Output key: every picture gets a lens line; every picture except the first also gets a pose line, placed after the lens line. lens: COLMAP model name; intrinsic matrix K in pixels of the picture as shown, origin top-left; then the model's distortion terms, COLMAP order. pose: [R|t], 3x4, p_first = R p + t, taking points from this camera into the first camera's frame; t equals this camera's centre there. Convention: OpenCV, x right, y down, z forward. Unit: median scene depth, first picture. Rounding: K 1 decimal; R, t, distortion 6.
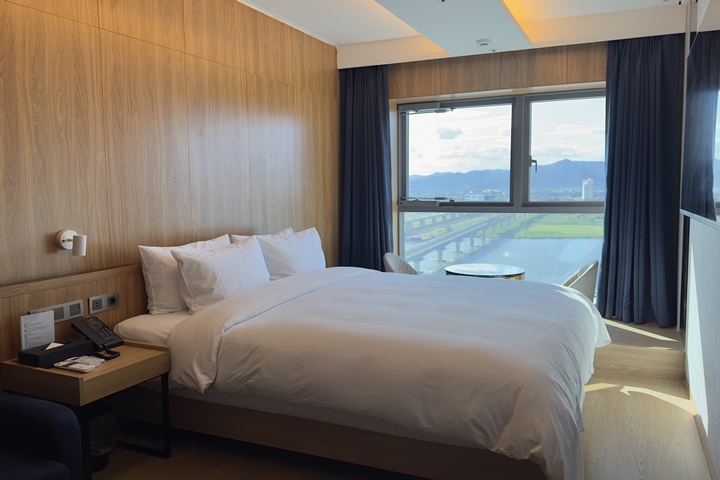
lens RADIAL K [[534.2, 0, 371.9], [0, 534.2, 217.6], [0, 0, 1]] dist [0.102824, -0.155226]
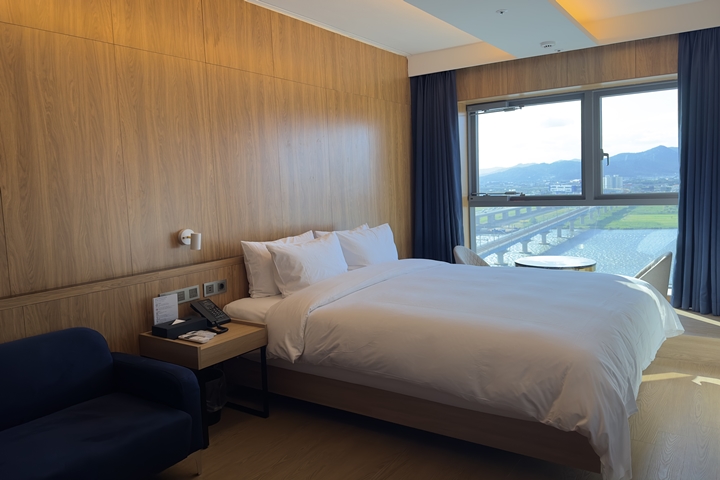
lens RADIAL K [[534.2, 0, 371.9], [0, 534.2, 217.6], [0, 0, 1]] dist [0.102824, -0.155226]
pose [[0.986880, -0.013305, -0.160904, 0.042692], [0.015707, 0.999783, 0.013669, -0.010221], [0.160688, -0.016017, 0.986875, -0.110728]]
